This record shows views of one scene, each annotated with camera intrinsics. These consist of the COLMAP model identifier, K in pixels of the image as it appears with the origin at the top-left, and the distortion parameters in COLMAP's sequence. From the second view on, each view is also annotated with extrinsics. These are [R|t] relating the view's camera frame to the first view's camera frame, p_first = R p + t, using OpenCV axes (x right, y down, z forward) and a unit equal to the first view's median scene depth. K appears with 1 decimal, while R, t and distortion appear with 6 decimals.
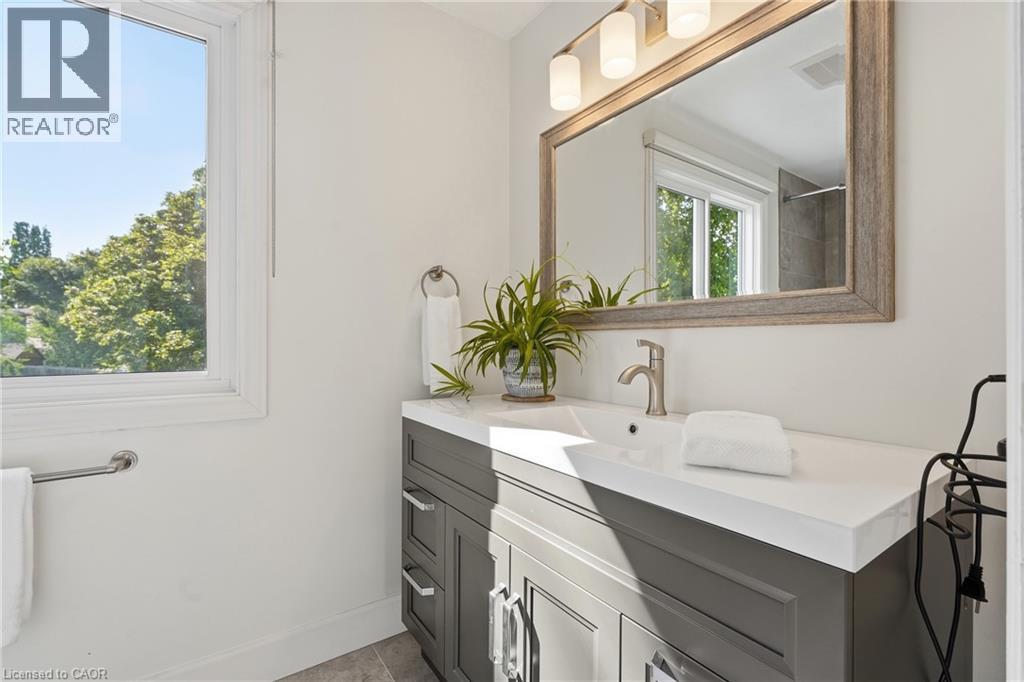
lens RADIAL K [[464.2, 0, 512.0], [0, 464.2, 341.0], [0, 0, 1]] dist [-0.000021, 0.000180]
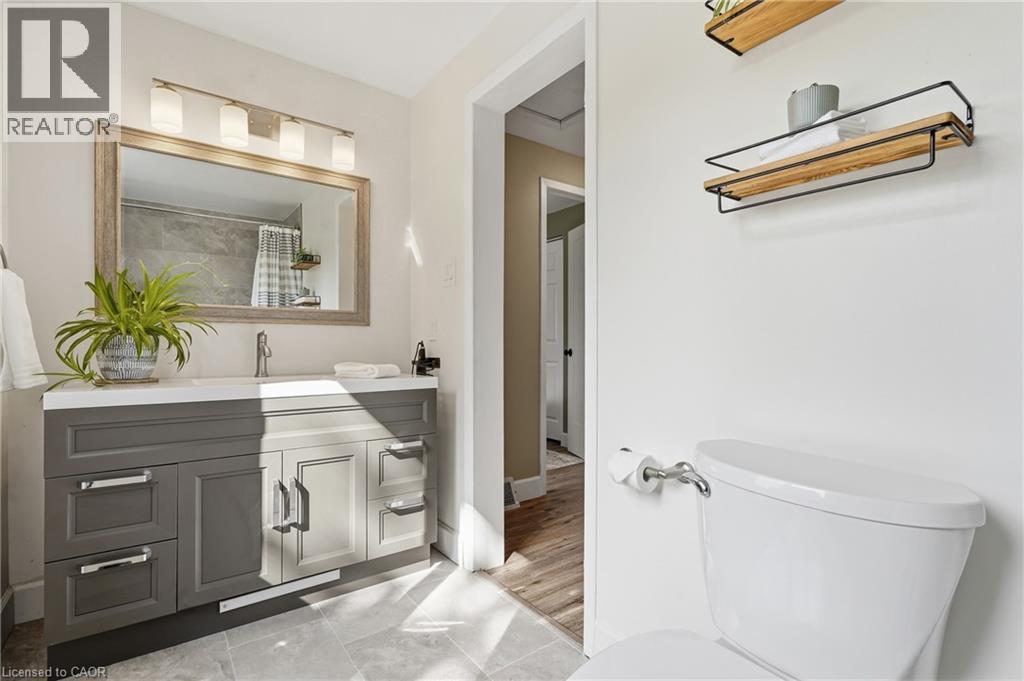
lens RADIAL K [[464.2, 0, 512.0], [0, 464.2, 340.5], [0, 0, 1]] dist [-0.000021, 0.000180]
pose [[-0.022476, -0.000432, 0.999747, -1.627554], [-0.019033, 0.999819, 0.000004, 0.020618], [-0.999566, -0.019028, -0.022480, 0.208129]]
